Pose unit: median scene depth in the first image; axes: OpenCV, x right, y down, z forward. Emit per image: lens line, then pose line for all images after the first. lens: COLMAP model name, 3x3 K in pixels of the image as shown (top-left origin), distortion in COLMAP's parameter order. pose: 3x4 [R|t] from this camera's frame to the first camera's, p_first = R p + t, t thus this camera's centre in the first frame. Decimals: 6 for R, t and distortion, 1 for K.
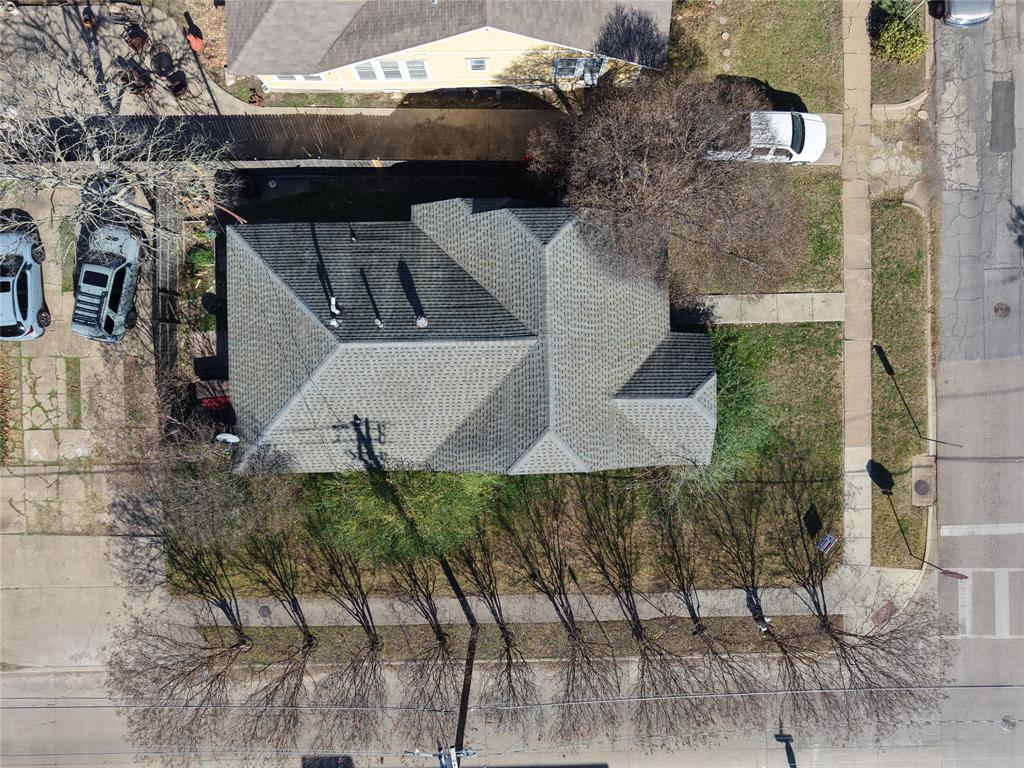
lens RADIAL K [[690.1, 0, 511.2], [0, 690.1, 385.0], [0, 0, 1]] dist [0.012767, -0.012147]
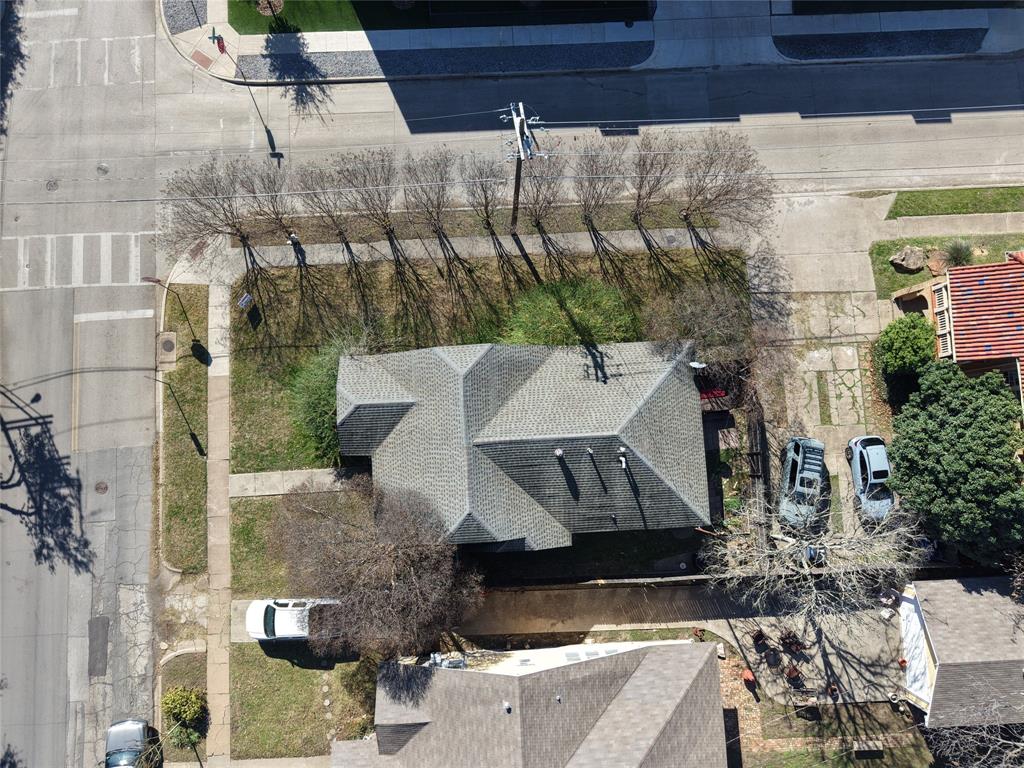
lens RADIAL K [[690.1, 0, 511.0], [0, 690.1, 389.2], [0, 0, 1]] dist [0.012767, -0.012147]
pose [[-0.999056, 0.030861, -0.030560, 0.001431], [-0.033606, -0.995024, 0.093801, -0.074896], [-0.027513, 0.094740, 0.995122, -0.293586]]
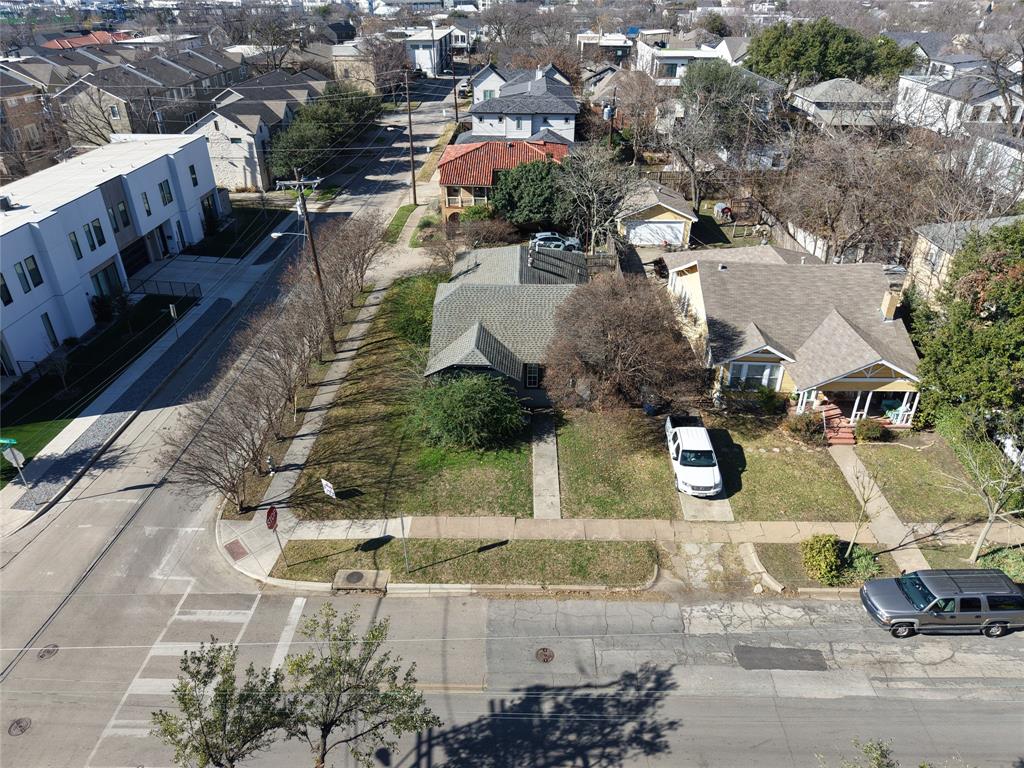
lens RADIAL K [[690.1, 0, 512.0], [0, 690.1, 383.8], [0, 0, 1]] dist [0.012767, -0.012147]
pose [[-0.043283, 0.492145, -0.869436, 1.311494], [-0.999063, -0.020832, 0.037945, -0.097450], [0.000563, 0.870264, 0.492586, 0.323609]]
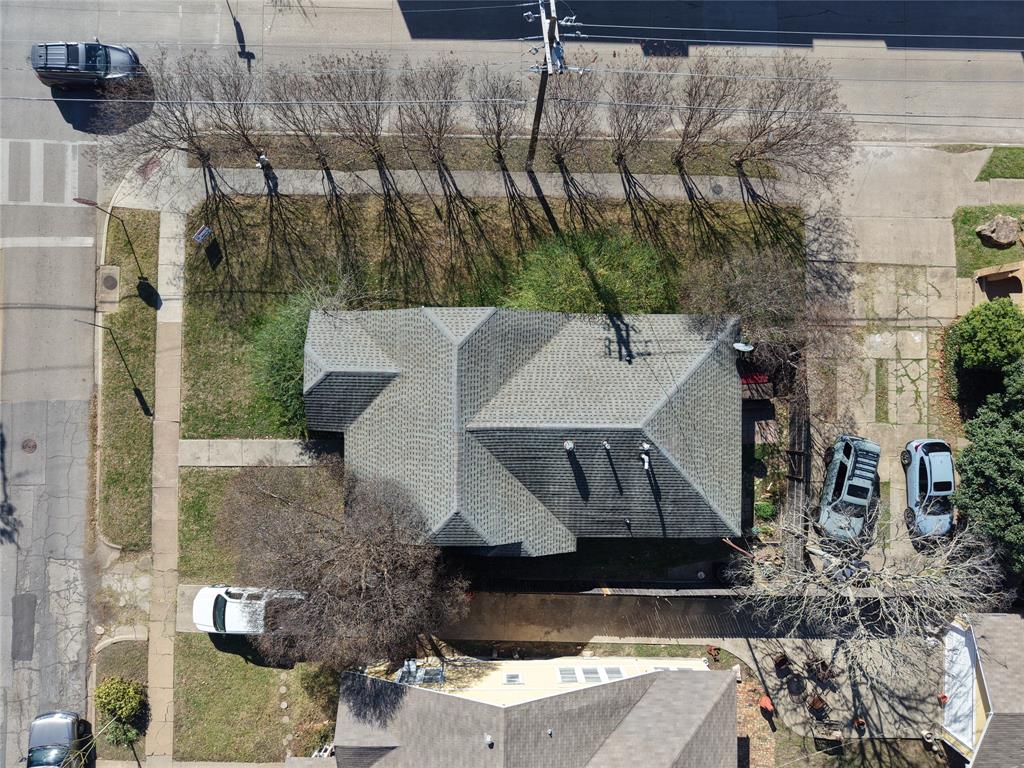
lens RADIAL K [[690.1, 0, 510.8], [0, 690.1, 389.2], [0, 0, 1]] dist [0.012767, -0.012147]
pose [[-0.999123, -0.025881, -0.032900, 0.003375], [0.025740, -0.999658, 0.004700, -0.006095], [-0.033011, 0.003849, 0.999448, -0.096674]]
